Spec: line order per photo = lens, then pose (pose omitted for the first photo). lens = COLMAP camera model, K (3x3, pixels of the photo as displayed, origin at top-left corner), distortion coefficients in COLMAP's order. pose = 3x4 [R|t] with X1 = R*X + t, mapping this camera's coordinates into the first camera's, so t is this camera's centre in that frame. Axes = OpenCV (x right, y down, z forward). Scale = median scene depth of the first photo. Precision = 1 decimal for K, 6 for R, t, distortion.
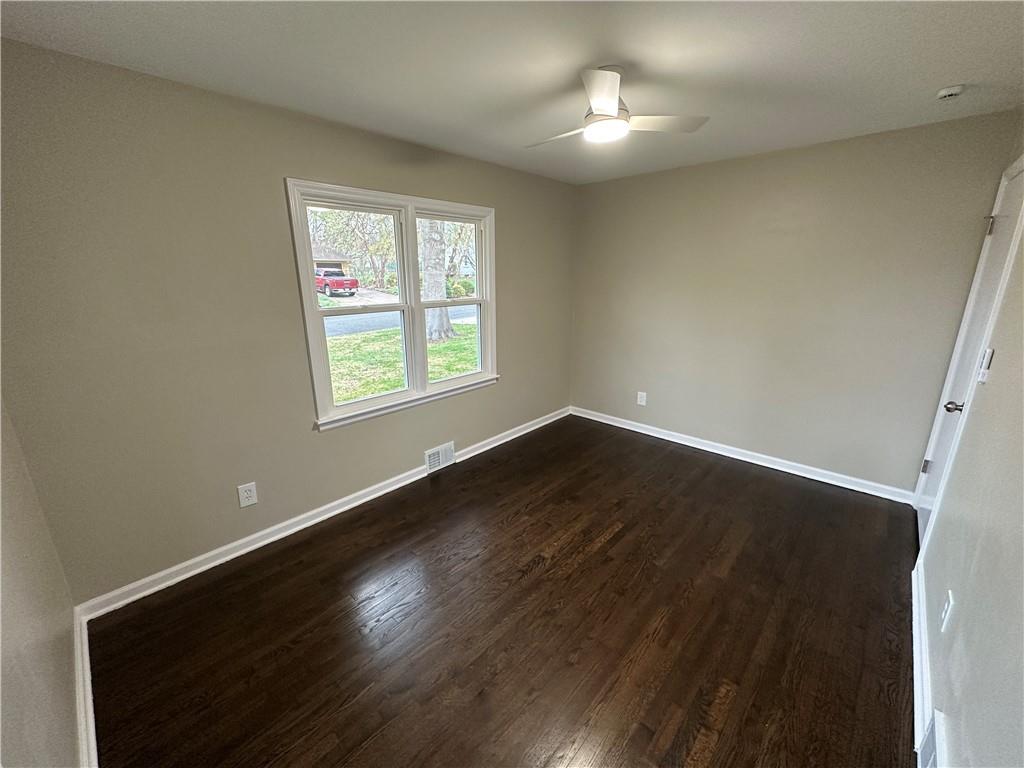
lens RADIAL K [[410.9, 0, 512.0], [0, 410.9, 384.0], [0, 0, 1]] dist [0.000269, -0.000077]
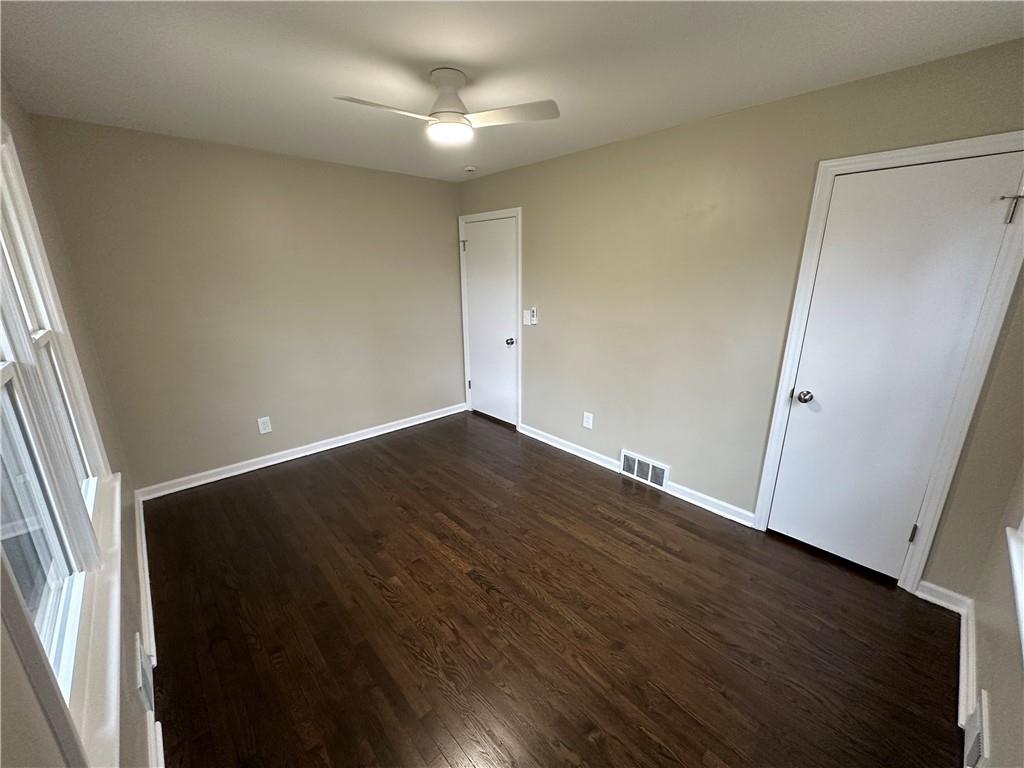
lens RADIAL K [[409.8, 0, 510.4], [0, 409.8, 382.3], [0, 0, 1]] dist [0.001689, 0.000385]
pose [[0.077413, -0.260583, 0.962343, -0.636029], [0.262664, 0.936470, 0.232448, -0.163429], [-0.961777, 0.234779, 0.140941, 0.602108]]
